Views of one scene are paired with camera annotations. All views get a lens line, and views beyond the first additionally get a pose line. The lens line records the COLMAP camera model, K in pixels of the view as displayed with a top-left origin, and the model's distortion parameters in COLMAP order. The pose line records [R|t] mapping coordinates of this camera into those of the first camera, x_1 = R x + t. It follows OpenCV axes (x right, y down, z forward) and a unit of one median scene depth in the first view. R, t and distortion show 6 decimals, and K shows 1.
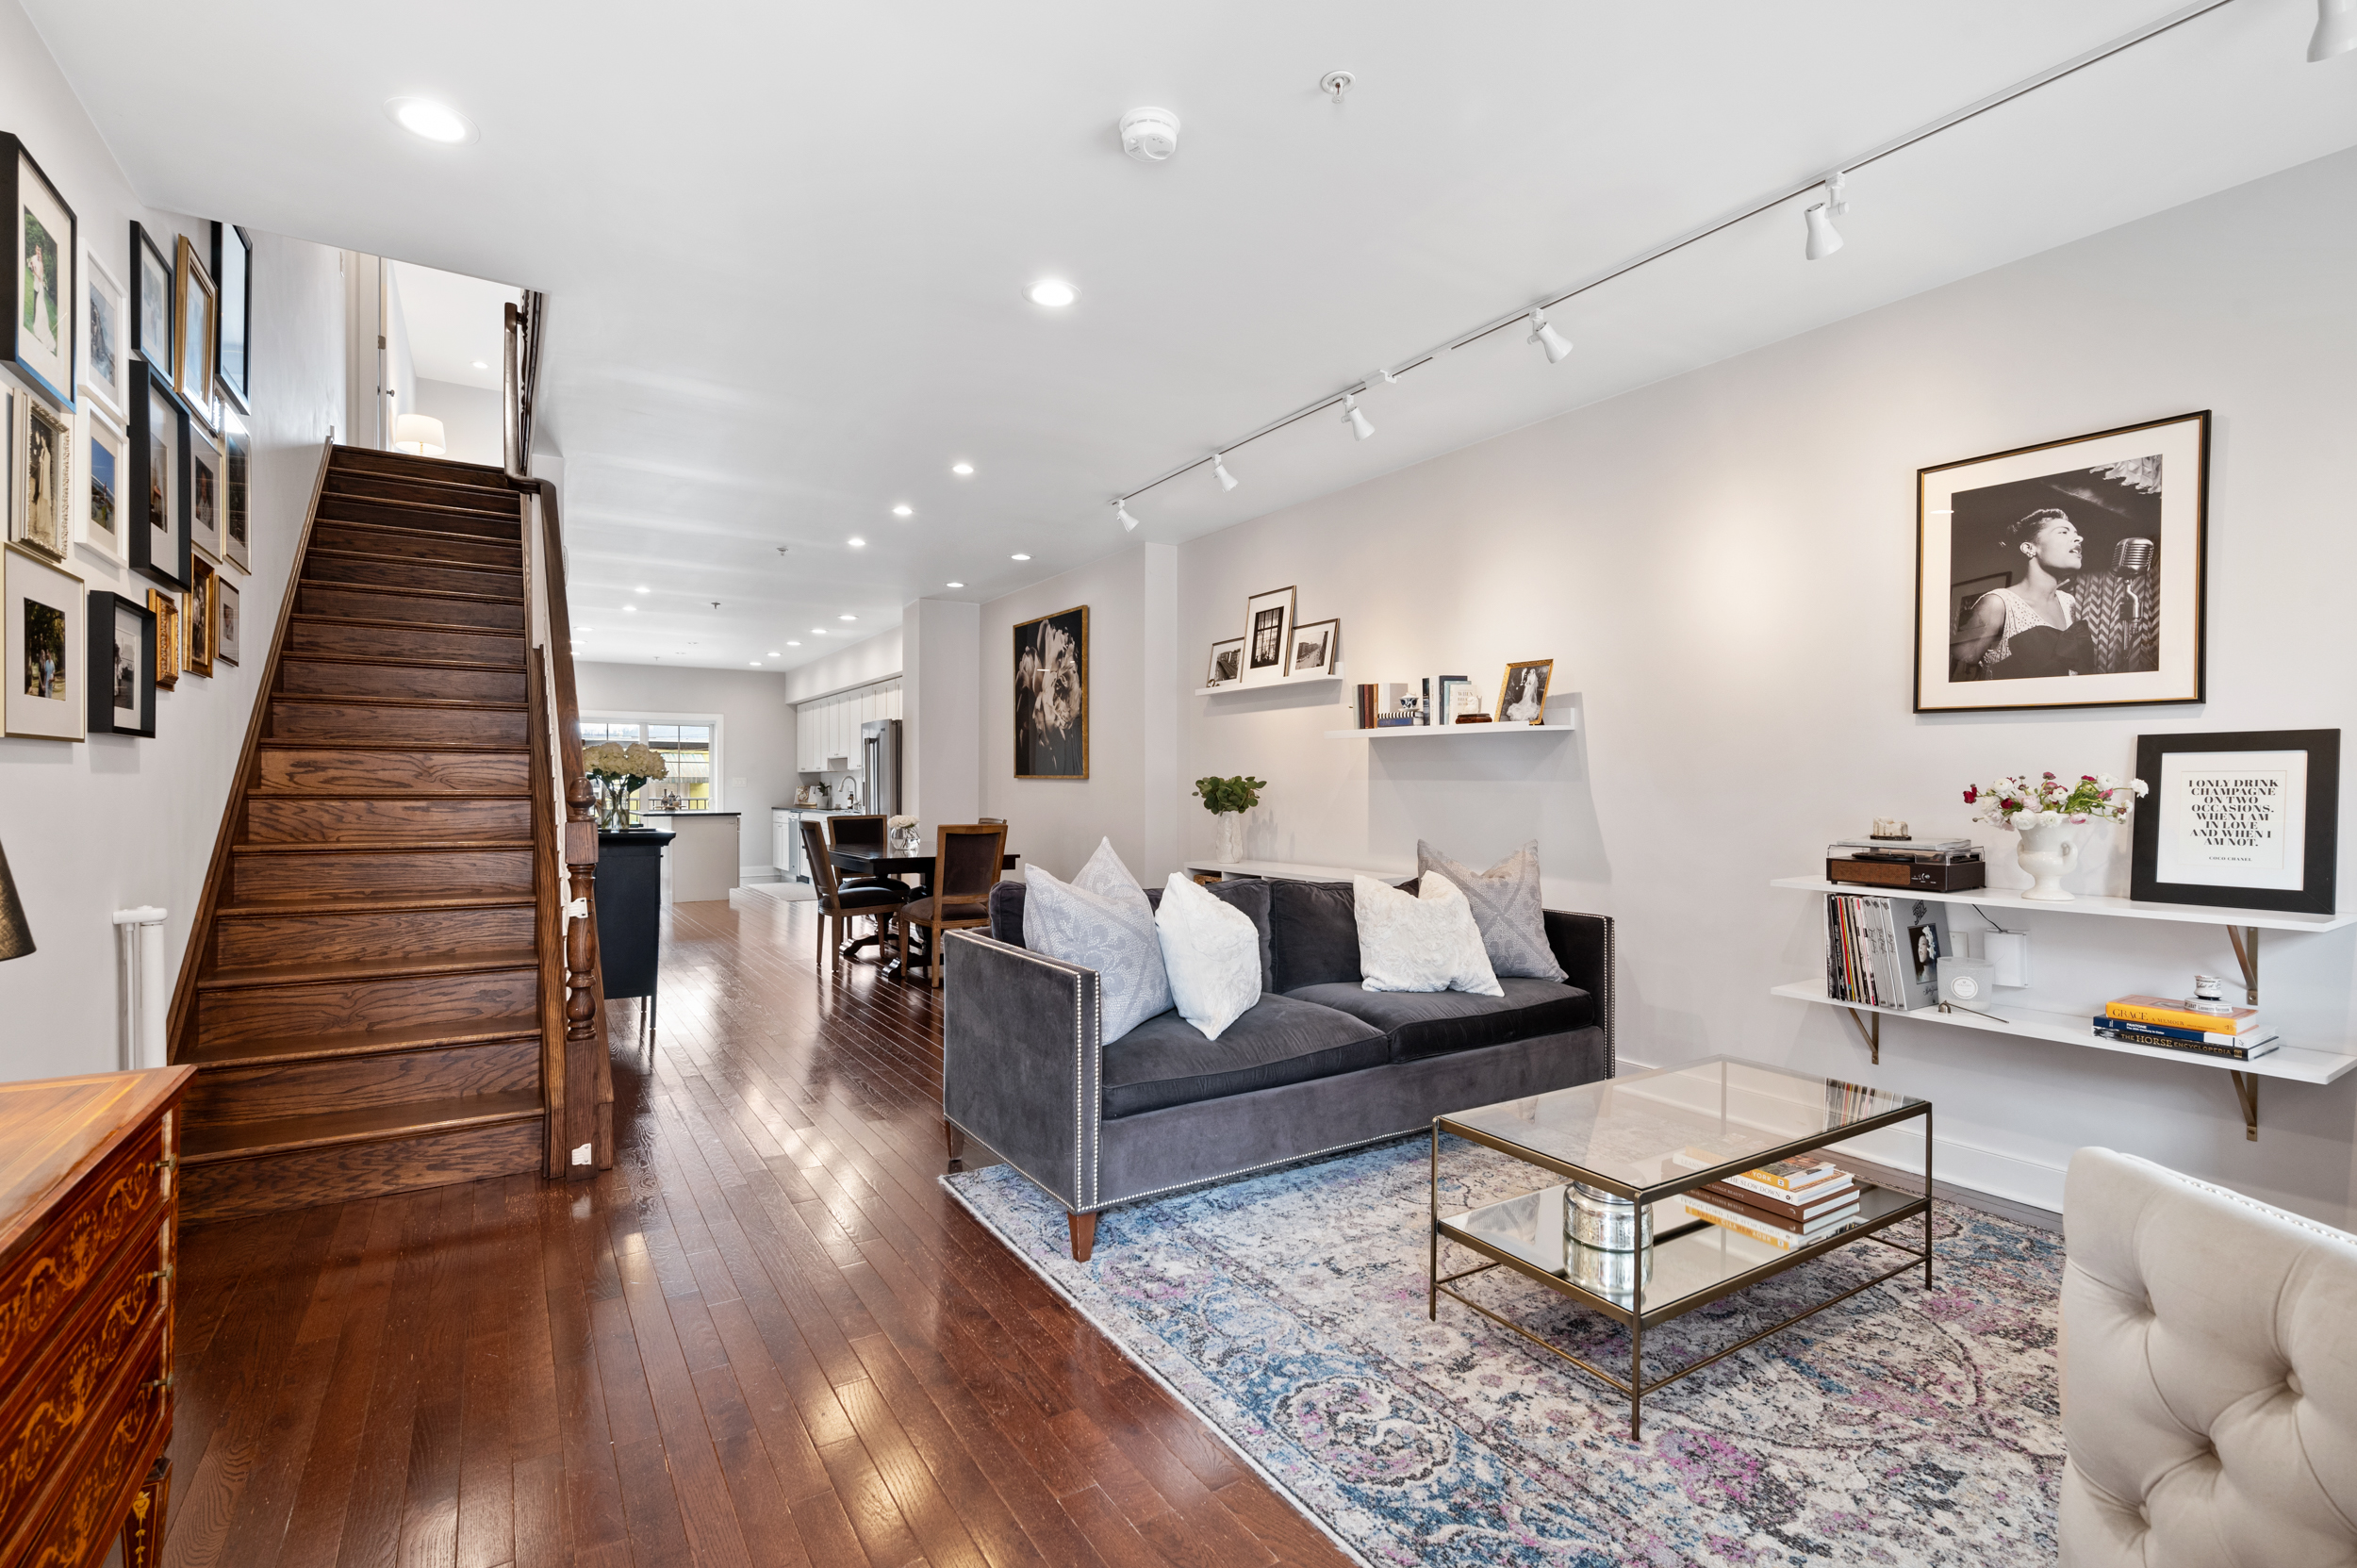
lens RADIAL K [[1053.0, 0, 1175.2], [0, 1053.0, 790.2], [0, 0, 1]] dist [0.002176, 0.000426]
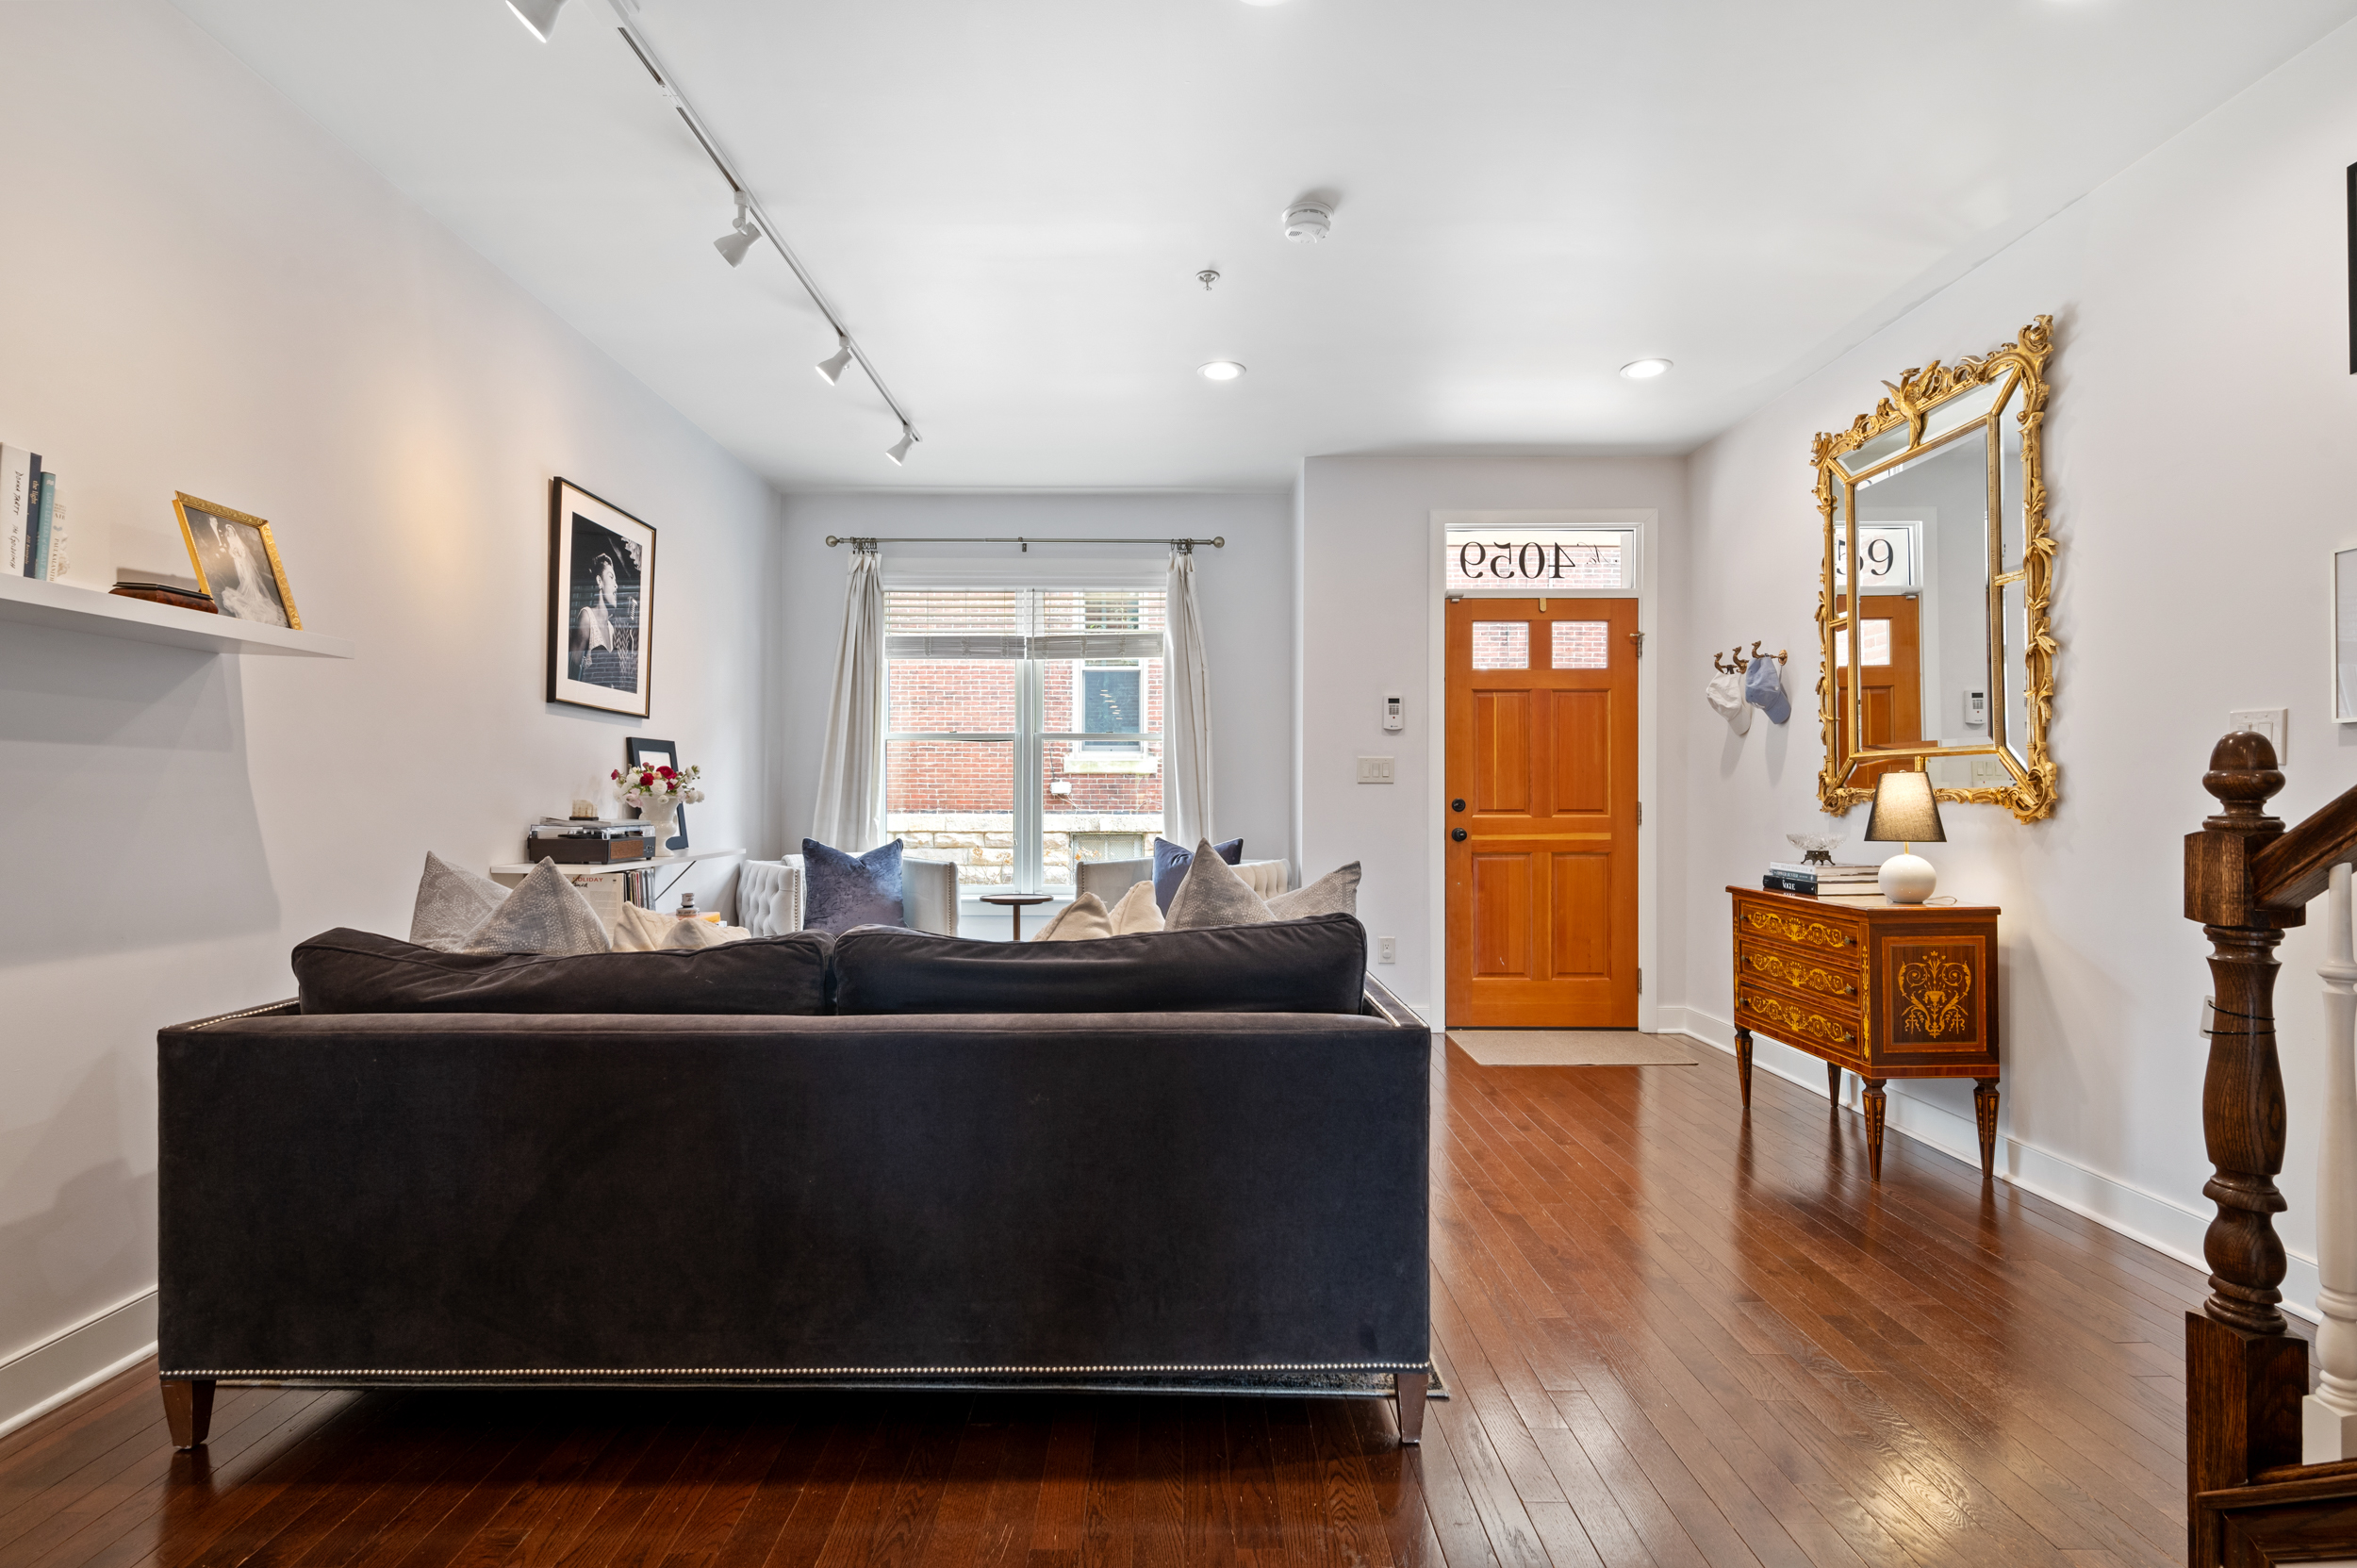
lens RADIAL K [[1091.5, 0, 1203.0], [0, 1091.5, 770.6], [0, 0, 1]] dist [-0.001962, 0.000058]
pose [[-0.854009, 0.005848, 0.520225, -0.223480], [-0.003358, 0.999854, -0.016752, 0.006432], [-0.520247, -0.016053, -0.853865, 0.818023]]
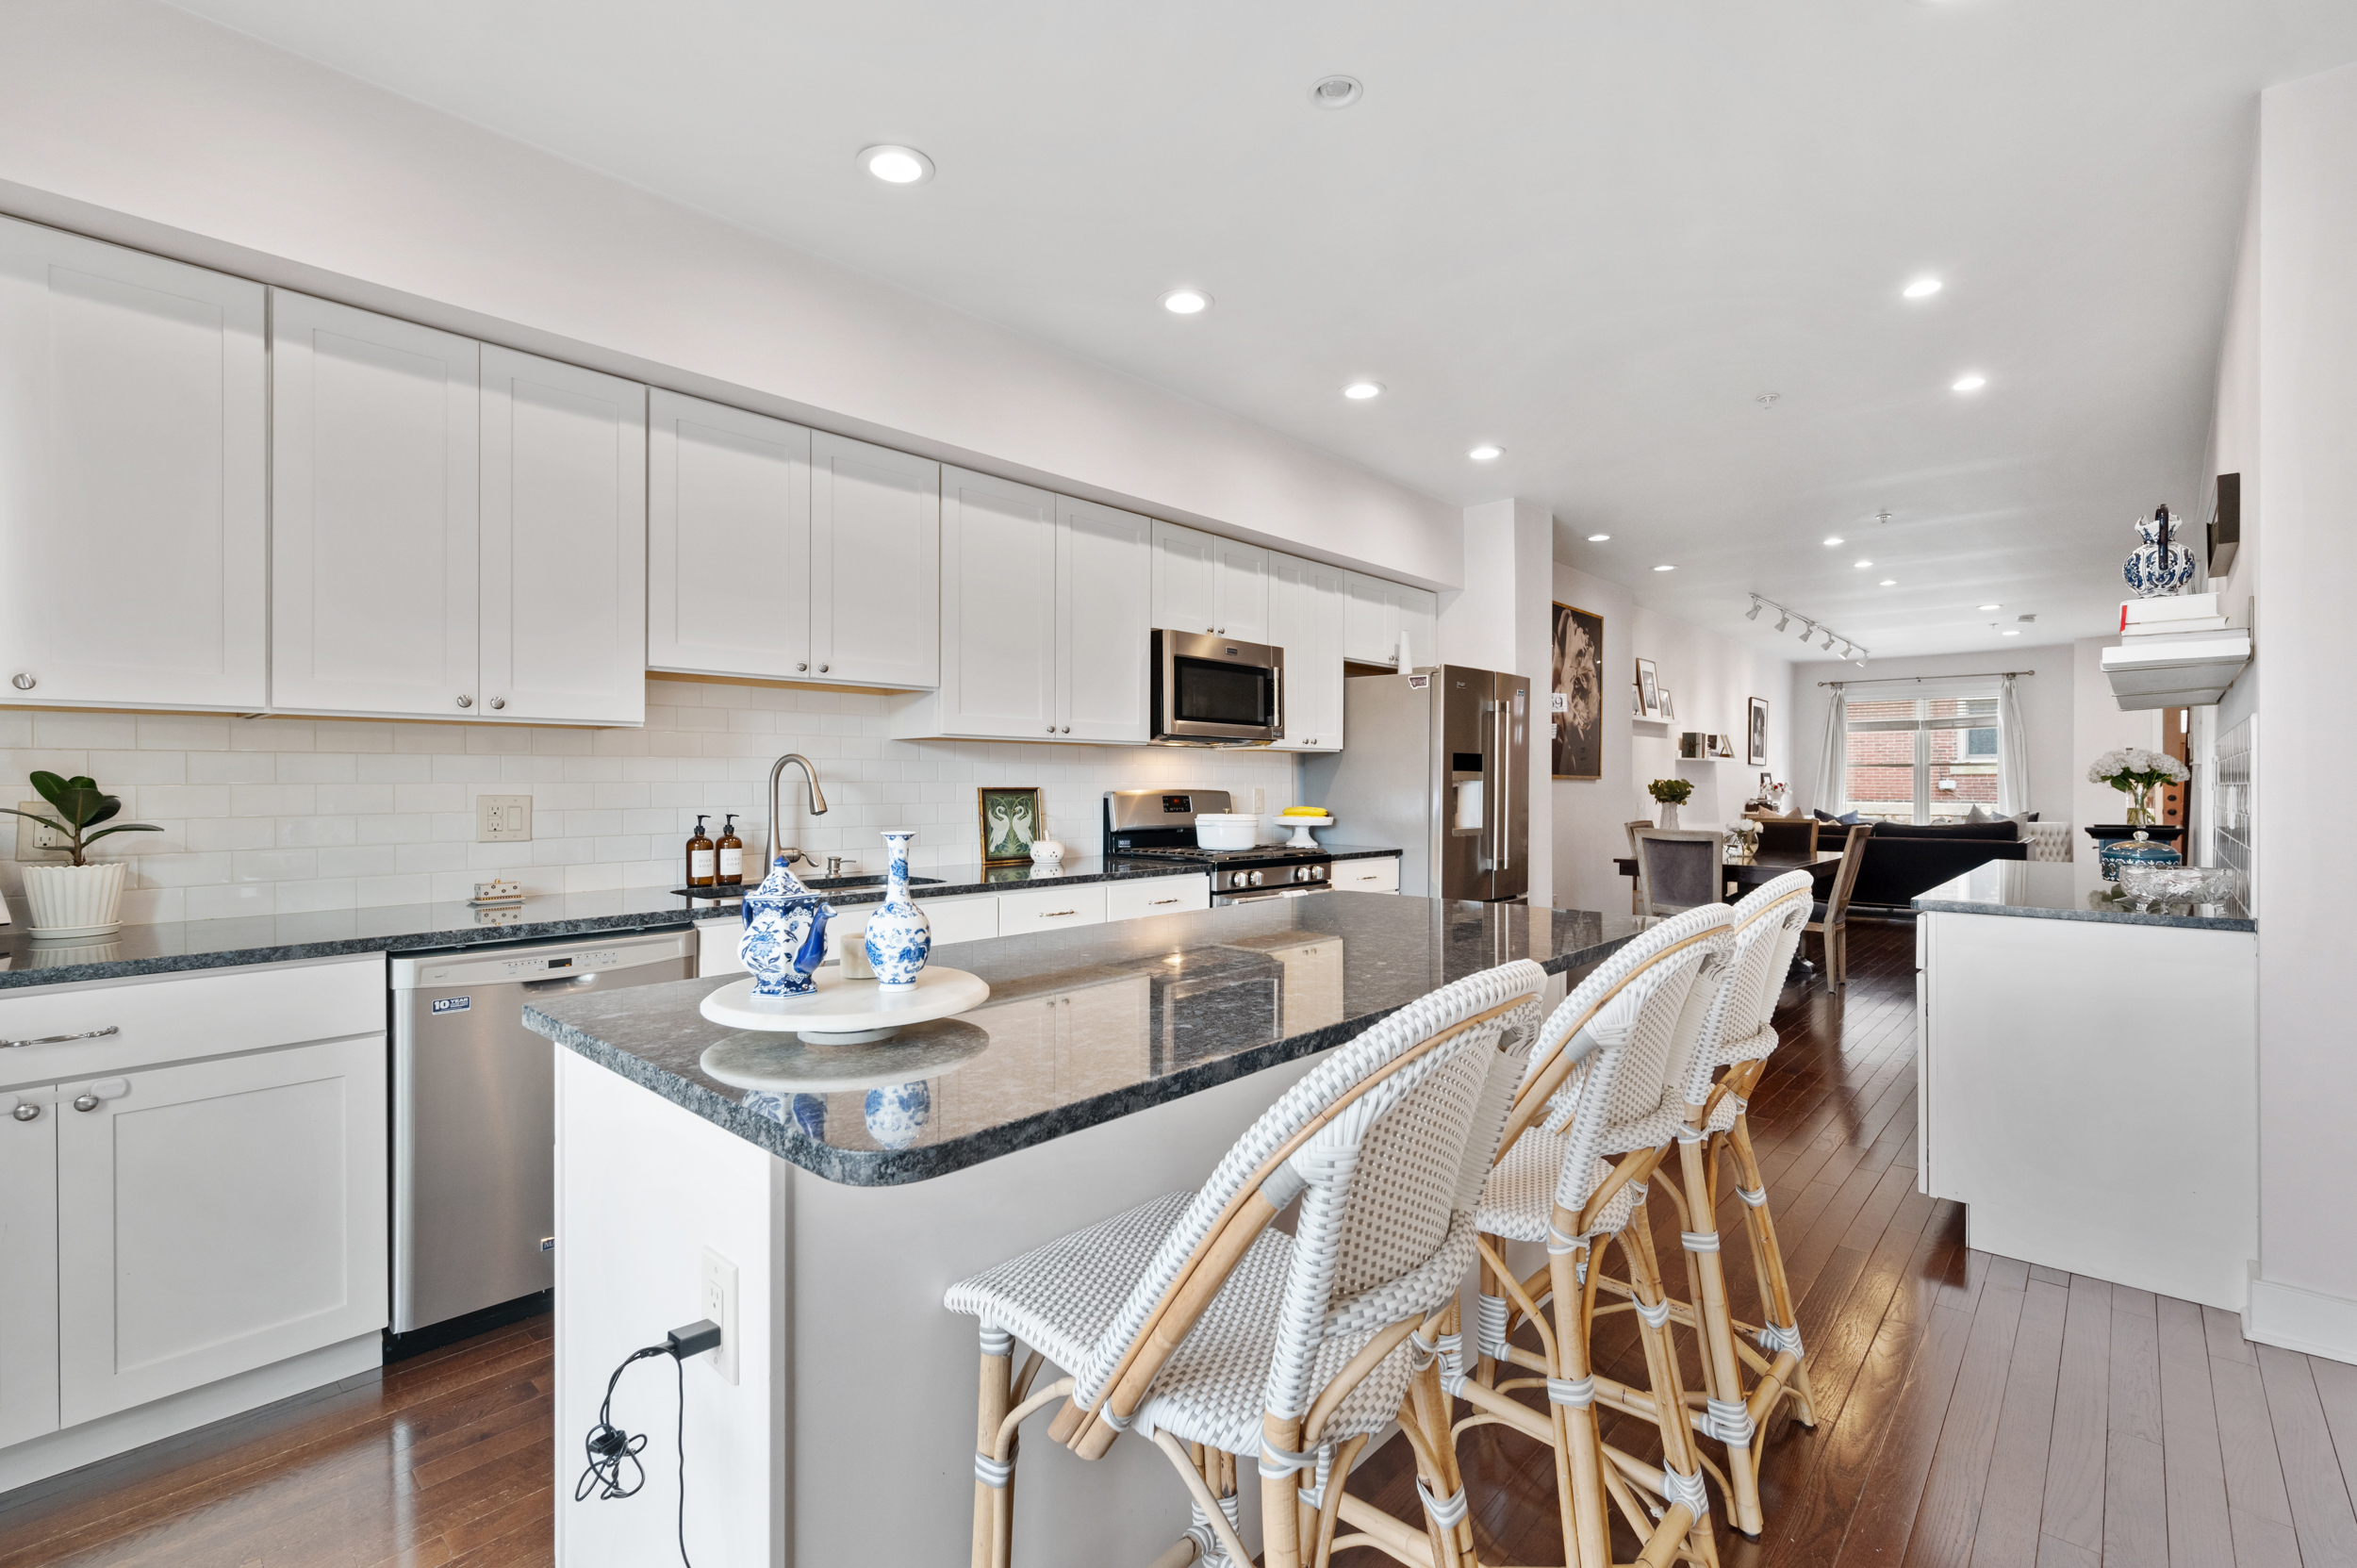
lens RADIAL K [[1053.0, 0, 1175.2], [0, 1053.0, 790.2], [0, 0, 1]] dist [0.002176, 0.000426]
pose [[-0.252070, -0.006395, 0.967688, -1.088753], [0.005487, 0.999953, 0.008038, -0.013024], [-0.967693, 0.007336, -0.252023, 1.855749]]
